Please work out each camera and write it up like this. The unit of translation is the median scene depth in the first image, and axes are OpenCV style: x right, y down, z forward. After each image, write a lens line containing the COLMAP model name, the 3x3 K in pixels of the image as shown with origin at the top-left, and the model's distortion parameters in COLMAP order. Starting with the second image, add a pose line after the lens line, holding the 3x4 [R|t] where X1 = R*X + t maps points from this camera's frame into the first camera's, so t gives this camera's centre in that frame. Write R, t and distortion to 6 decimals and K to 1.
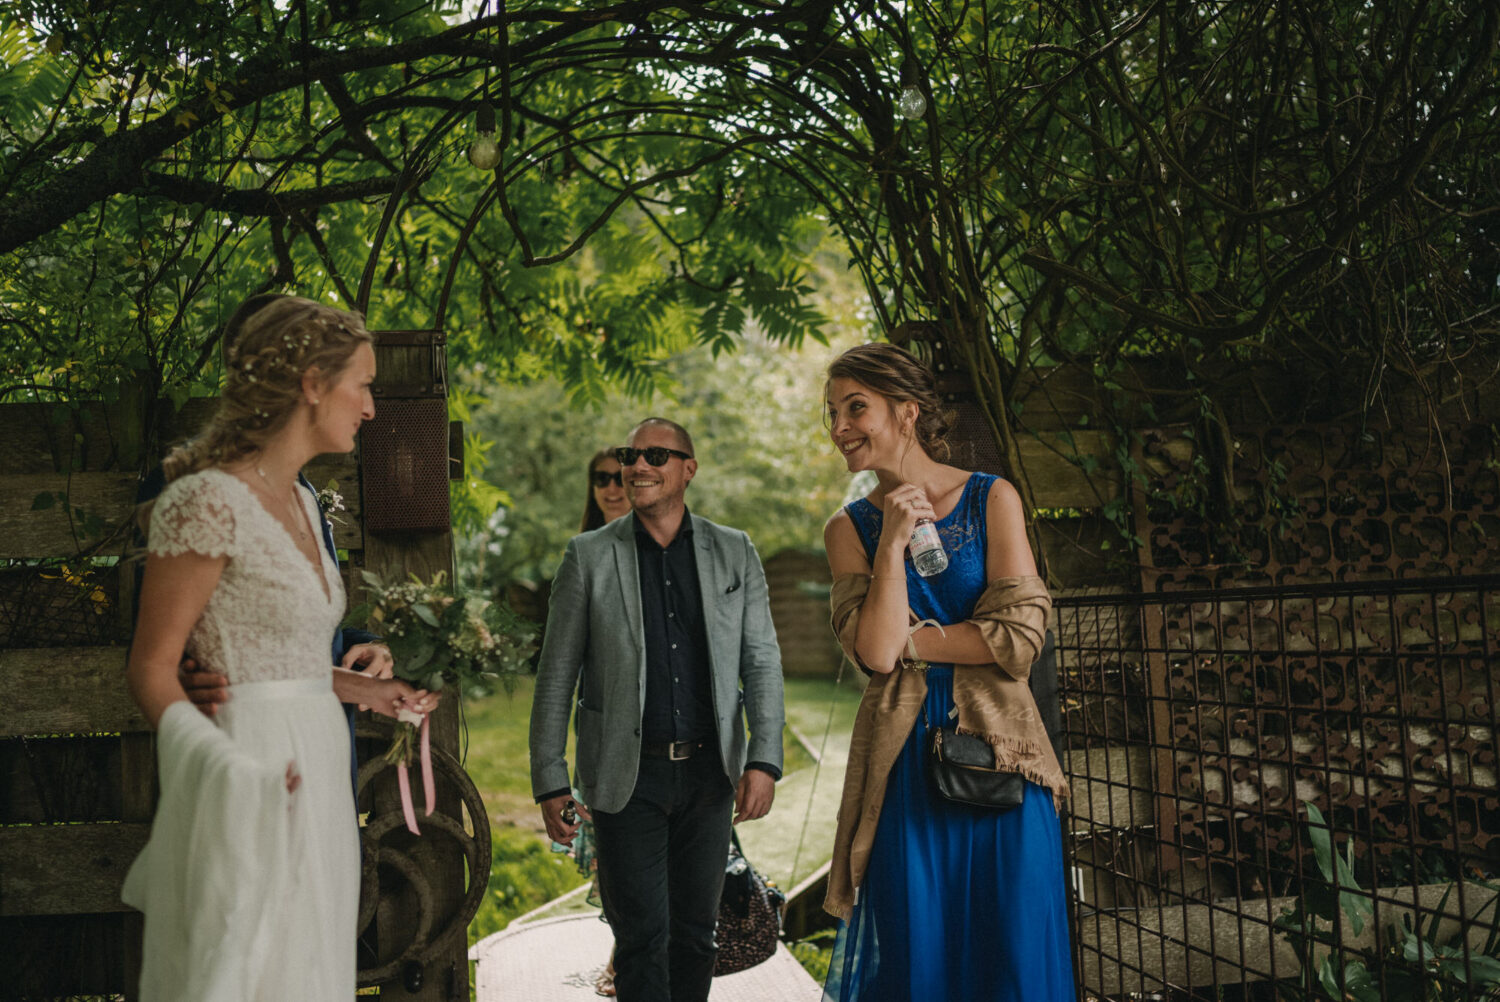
lens RADIAL K [[1674.0, 0, 749.0], [0, 1674.0, 501.7], [0, 0, 1]] dist [0.002440, 0.000000]
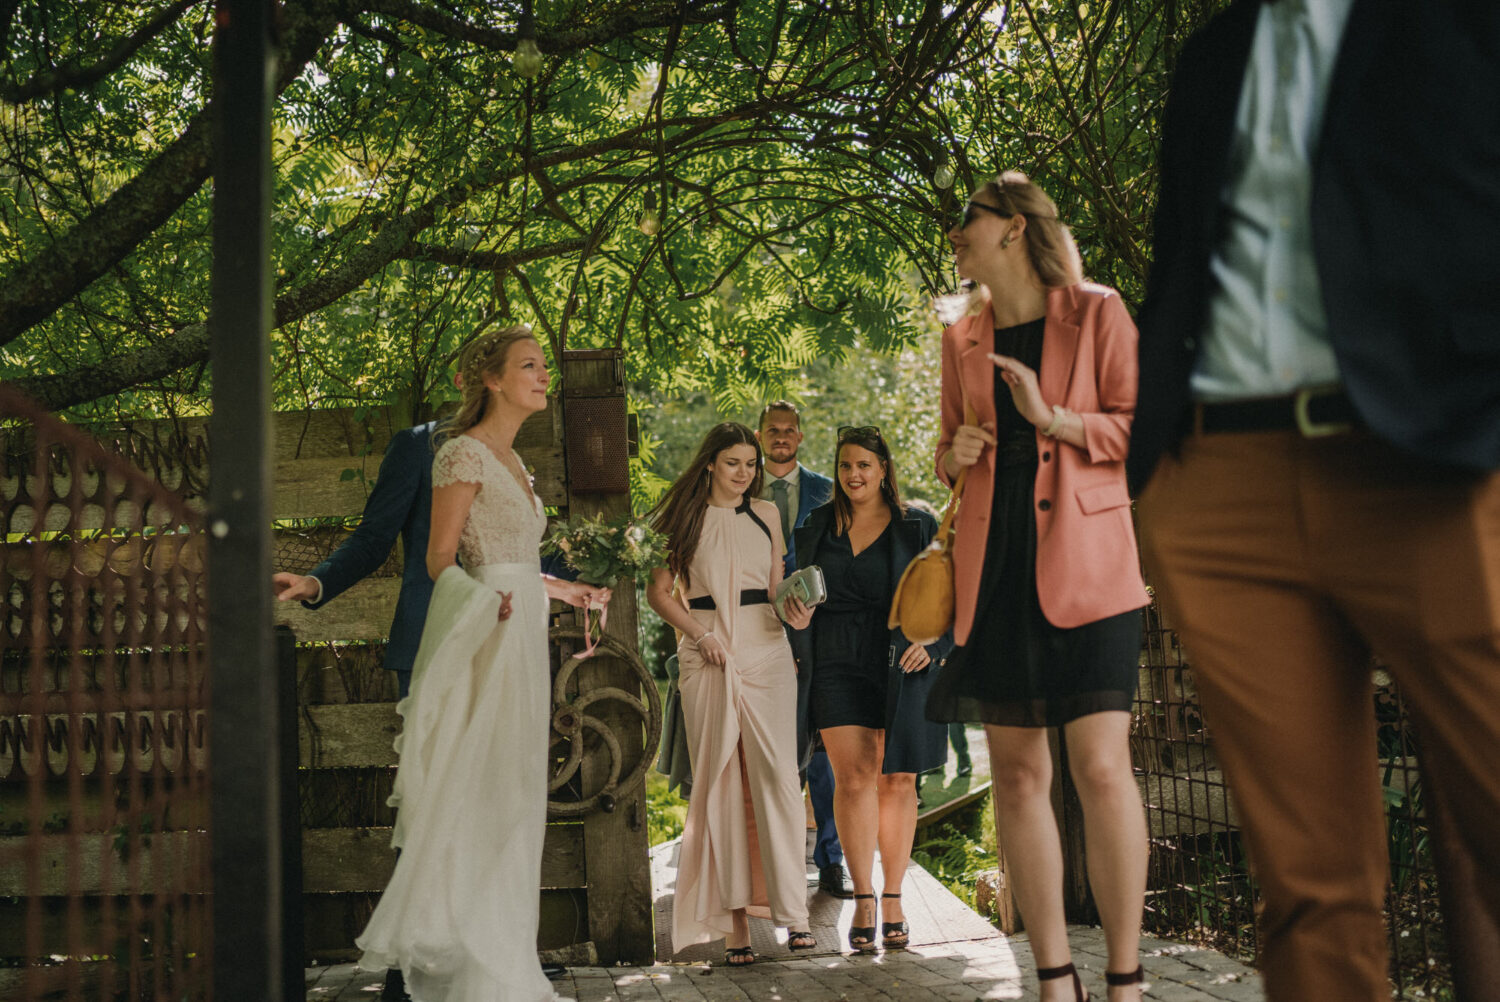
lens RADIAL K [[1674.0, 0, 749.8], [0, 1674.0, 500.0], [0, 0, 1]] dist [0.002440, 0.000000]
pose [[0.995411, -0.016937, -0.094177, 0.034938], [0.015698, 0.999780, -0.013890, 0.029515], [0.094391, 0.012348, 0.995459, -0.248903]]
